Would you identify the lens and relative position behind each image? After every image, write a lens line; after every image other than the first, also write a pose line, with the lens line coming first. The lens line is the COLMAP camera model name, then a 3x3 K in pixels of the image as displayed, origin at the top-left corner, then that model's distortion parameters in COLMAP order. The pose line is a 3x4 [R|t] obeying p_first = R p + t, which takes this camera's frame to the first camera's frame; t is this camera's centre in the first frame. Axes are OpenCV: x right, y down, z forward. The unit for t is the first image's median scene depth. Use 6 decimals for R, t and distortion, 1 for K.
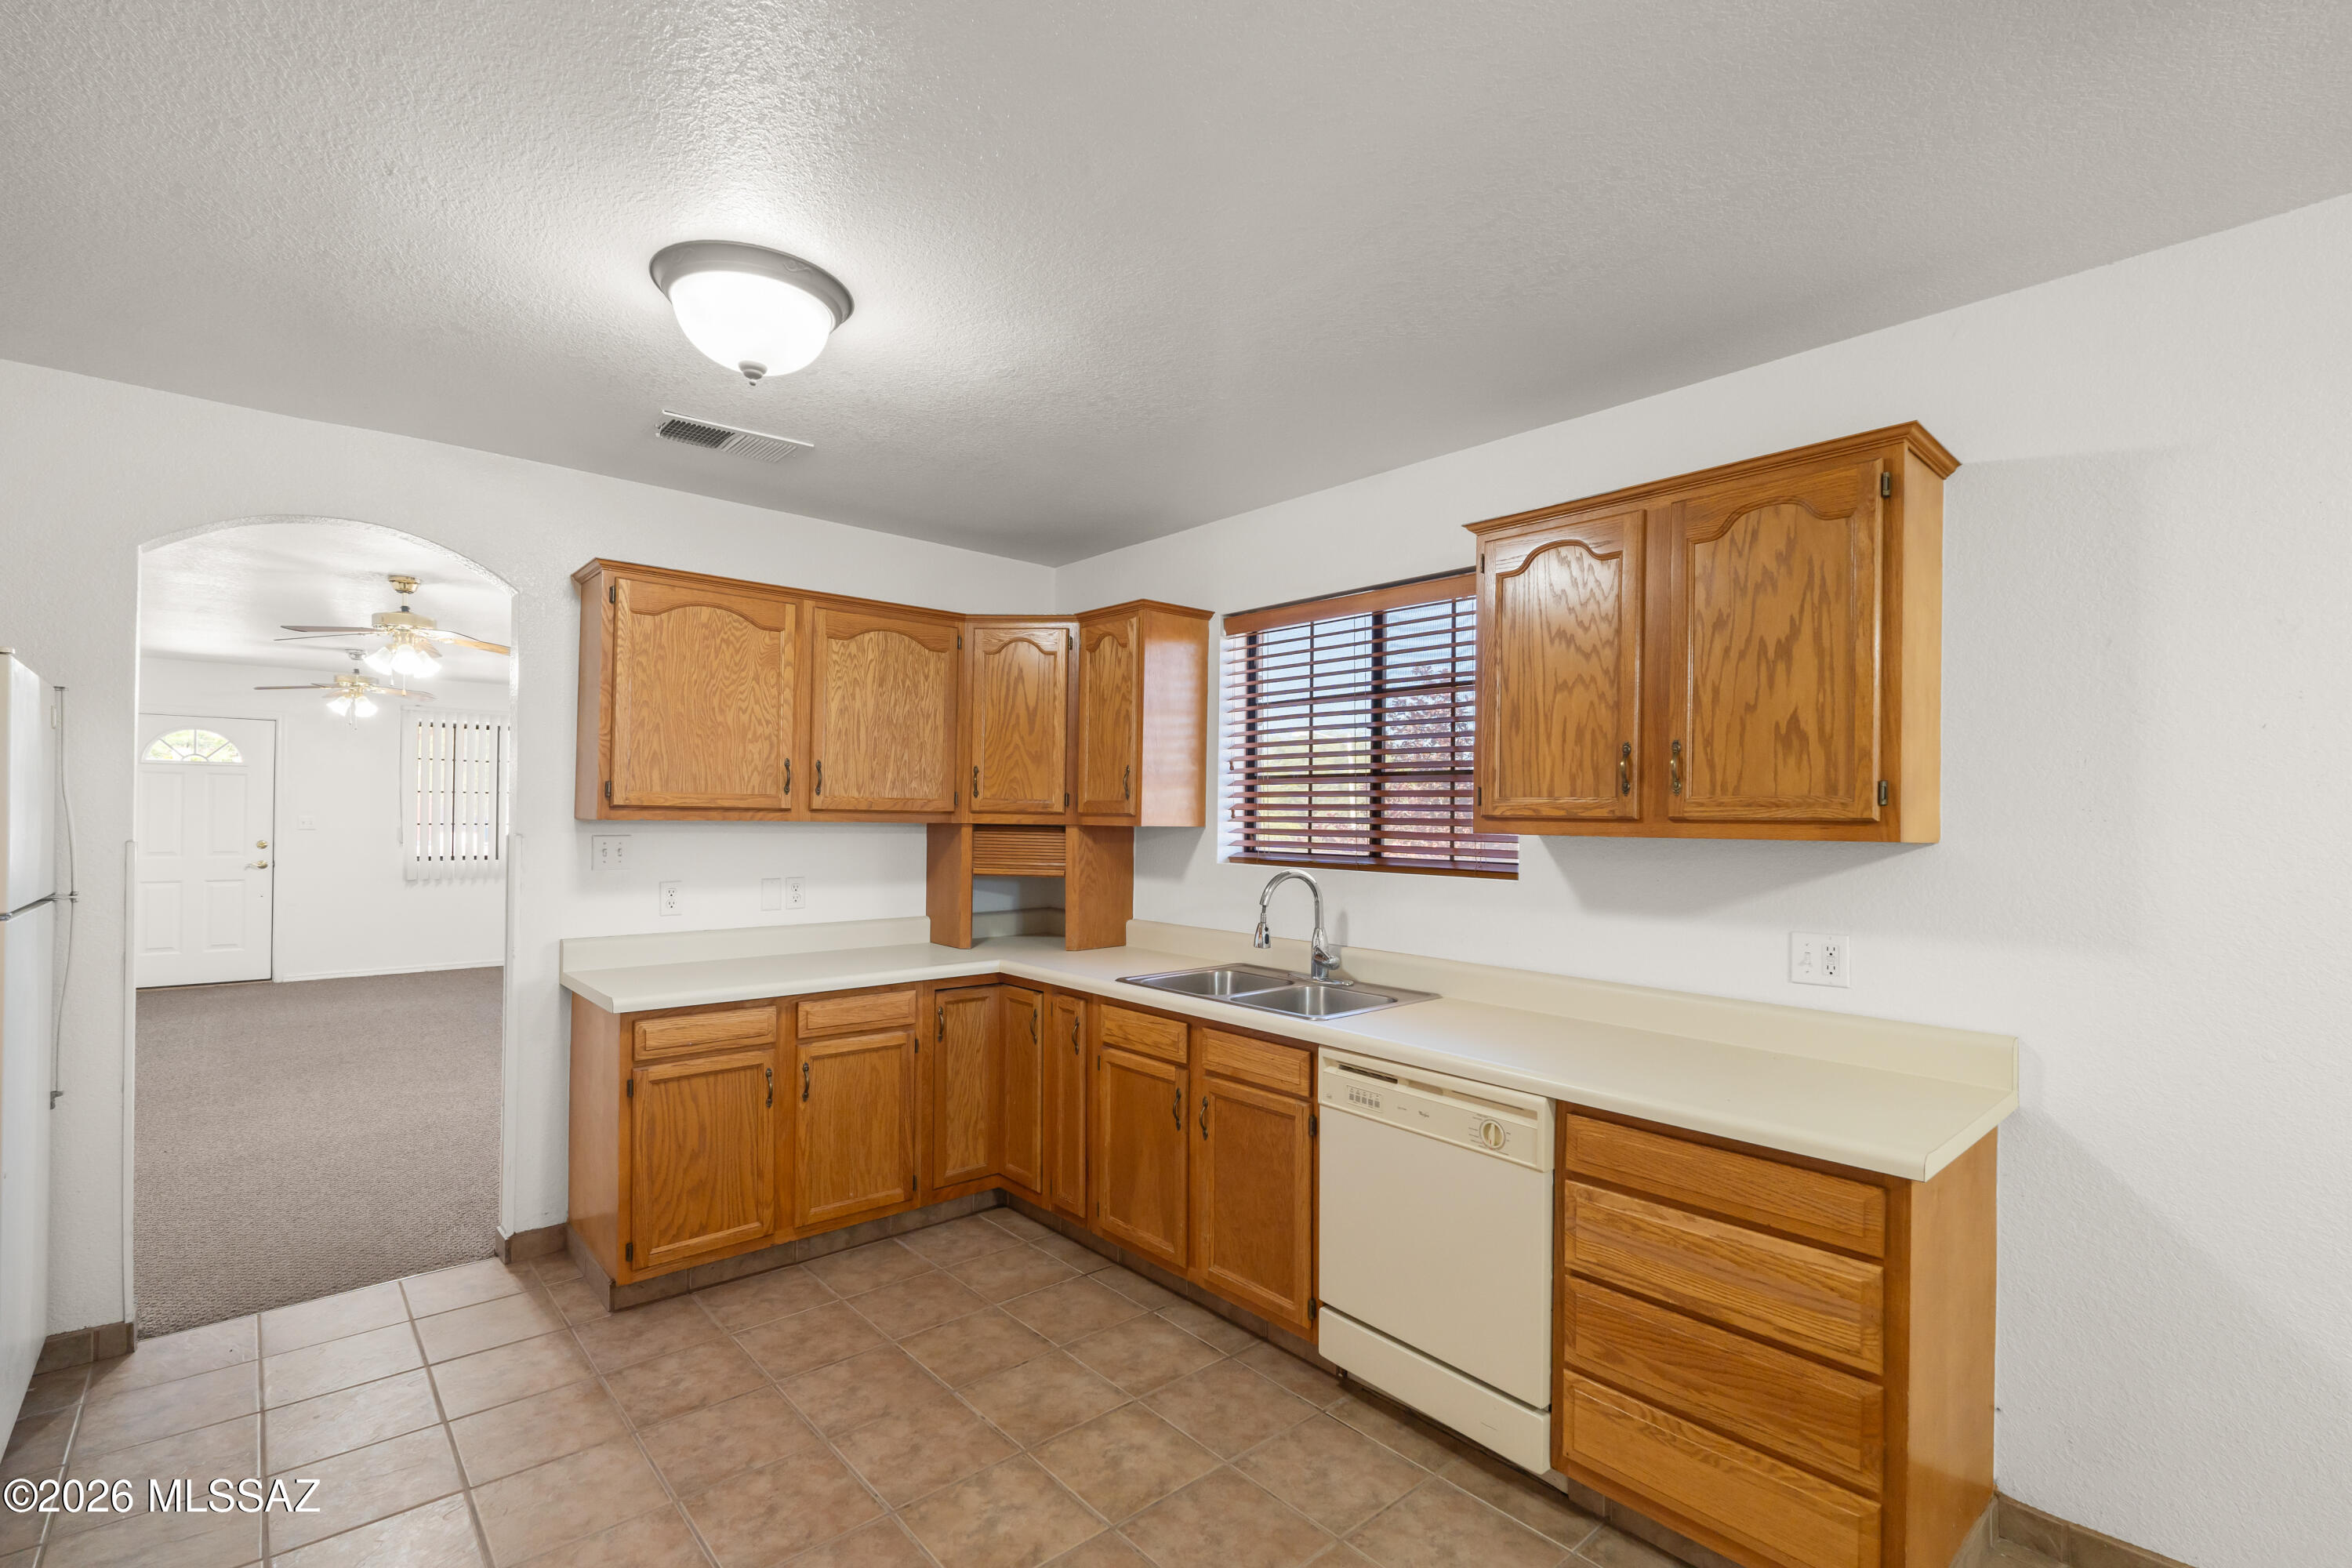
lens RADIAL K [[1050.8, 0, 1180.8], [0, 1050.8, 809.7], [0, 0, 1]] dist [-0.003267, 0.000644]
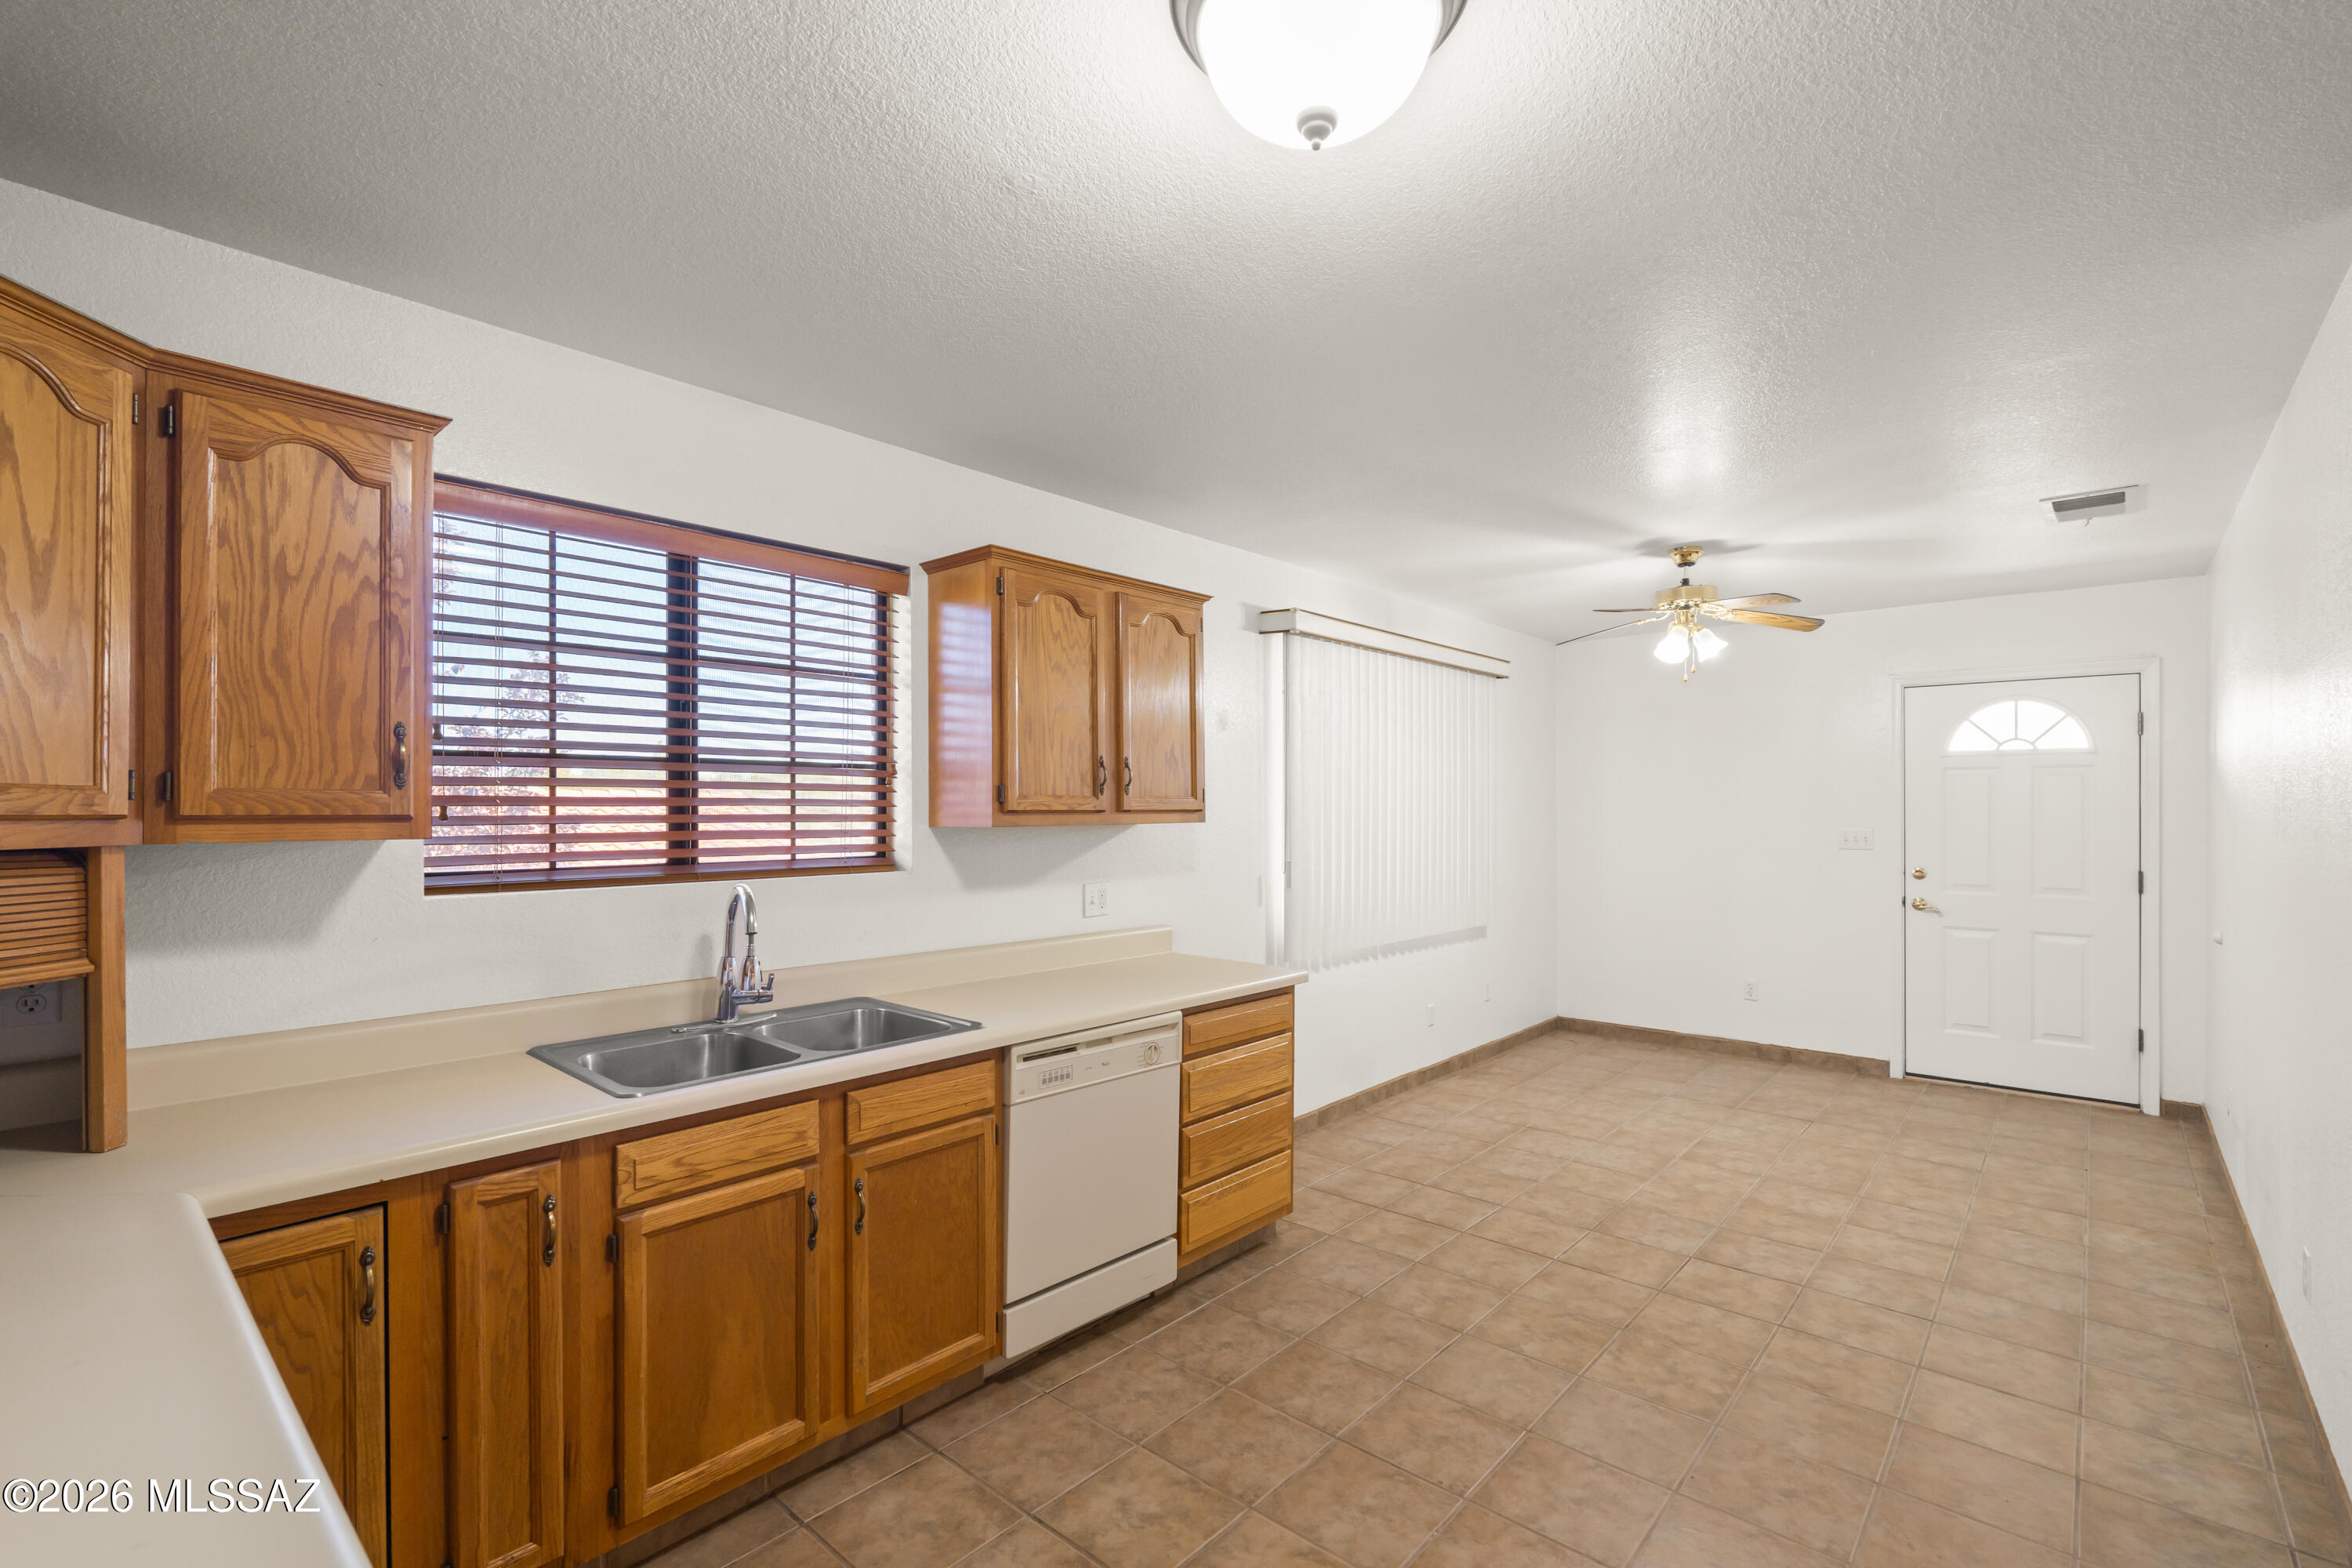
lens RADIAL K [[1050.8, 0, 1178.7], [0, 1050.8, 804.7], [0, 0, 1]] dist [-0.003267, 0.000644]
pose [[-0.122090, -0.008479, 0.992483, -0.718389], [-0.004354, 0.999958, 0.008007, -0.008837], [-0.992509, -0.003343, -0.122122, 0.803206]]
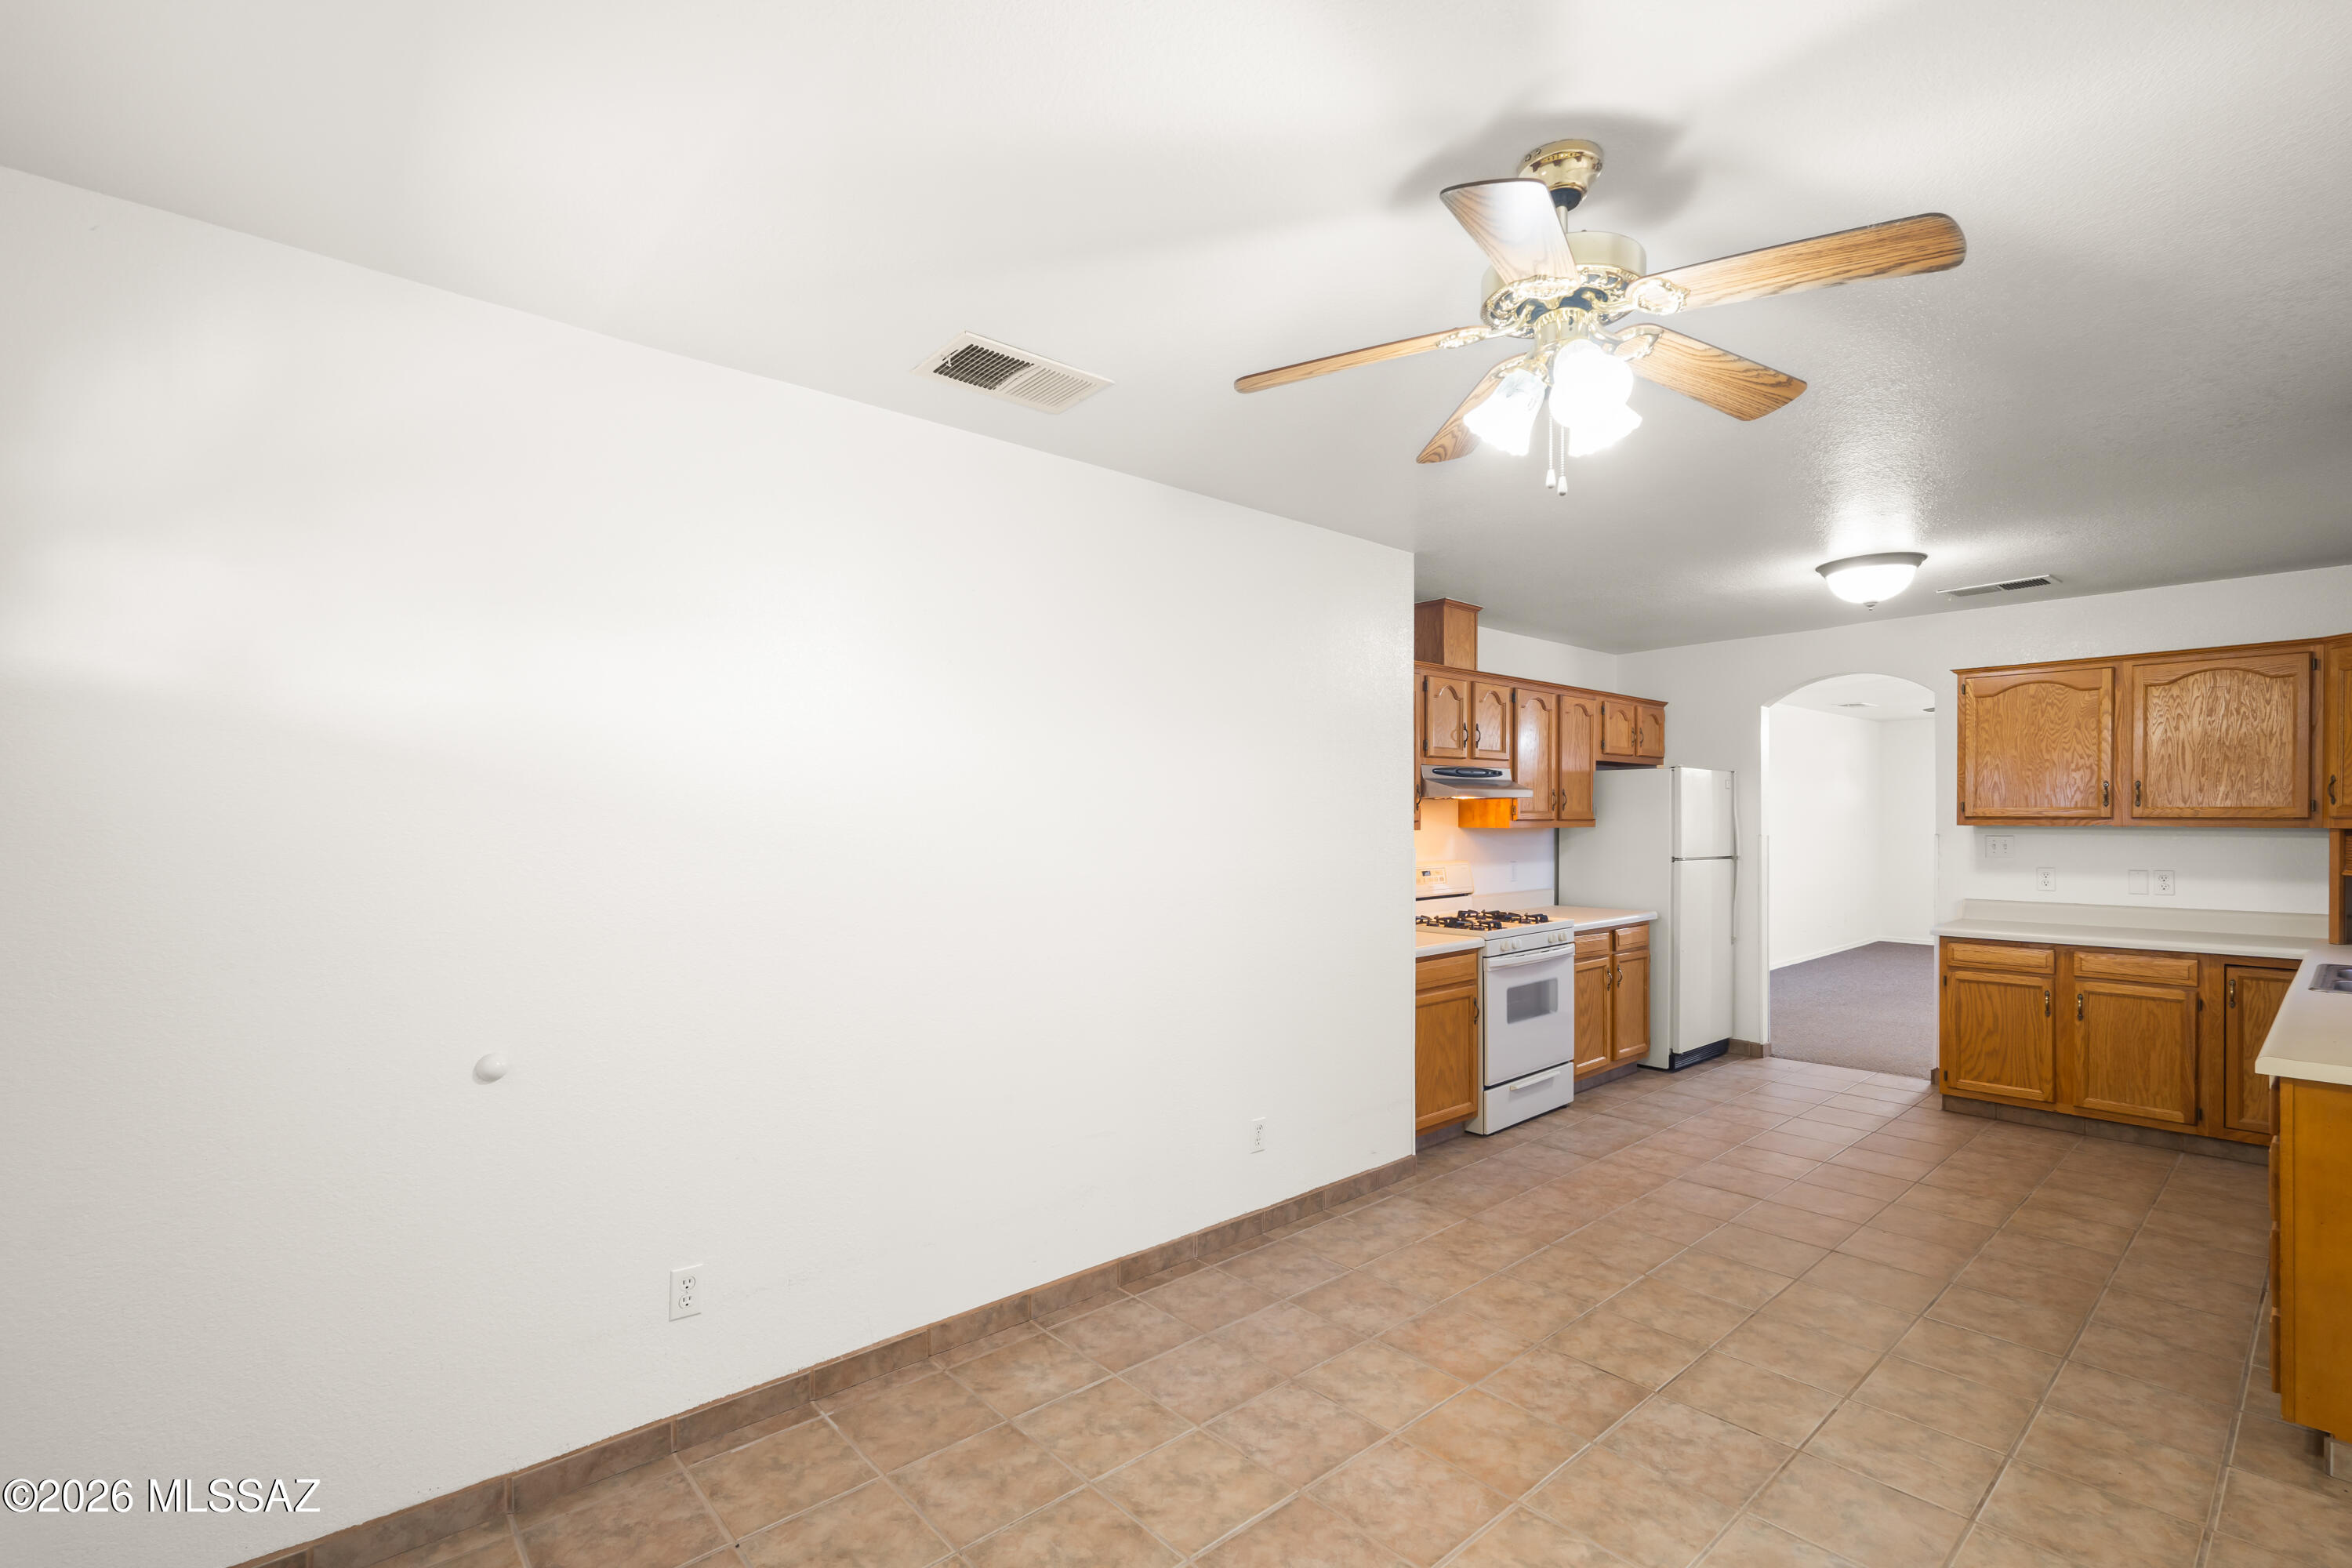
lens RADIAL K [[1050.8, 0, 1151.8], [0, 1050.8, 836.8], [0, 0, 1]] dist [-0.003267, 0.000644]
pose [[-0.025200, 0.005481, -0.999667, 1.143922], [0.004309, 0.999976, 0.005374, 0.013233], [0.999673, -0.004172, -0.025223, -0.241489]]
